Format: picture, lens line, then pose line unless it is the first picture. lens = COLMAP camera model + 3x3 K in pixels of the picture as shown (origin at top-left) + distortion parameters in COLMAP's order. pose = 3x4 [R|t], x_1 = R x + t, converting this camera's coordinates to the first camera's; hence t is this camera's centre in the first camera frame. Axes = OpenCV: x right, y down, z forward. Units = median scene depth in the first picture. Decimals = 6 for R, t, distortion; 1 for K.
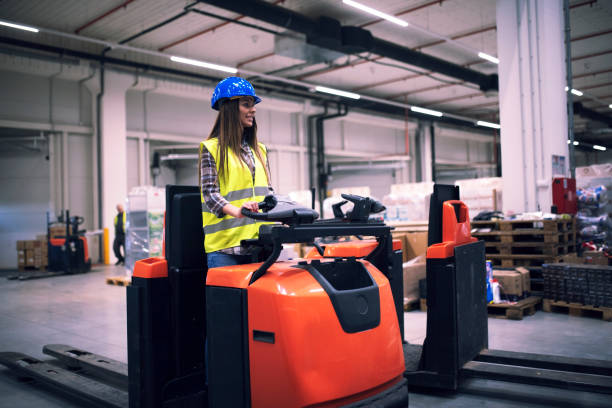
lens RADIAL K [[598.4, 0, 308.9], [0, 598.4, 201.1], [0, 0, 1]] dist [-0.004187, 0.000000]
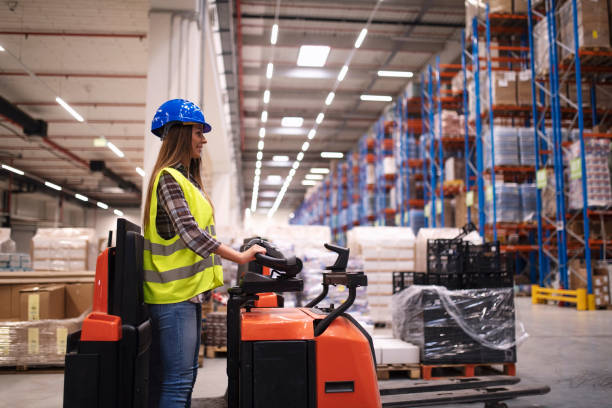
lens RADIAL K [[598.4, 0, 309.2], [0, 598.4, 205.4], [0, 0, 1]] dist [-0.004187, 0.000000]
pose [[0.648816, 0.101756, 0.754111, -0.329702], [-0.038597, 0.994144, -0.100937, 0.013527], [-0.759965, 0.036383, 0.648944, 0.155201]]
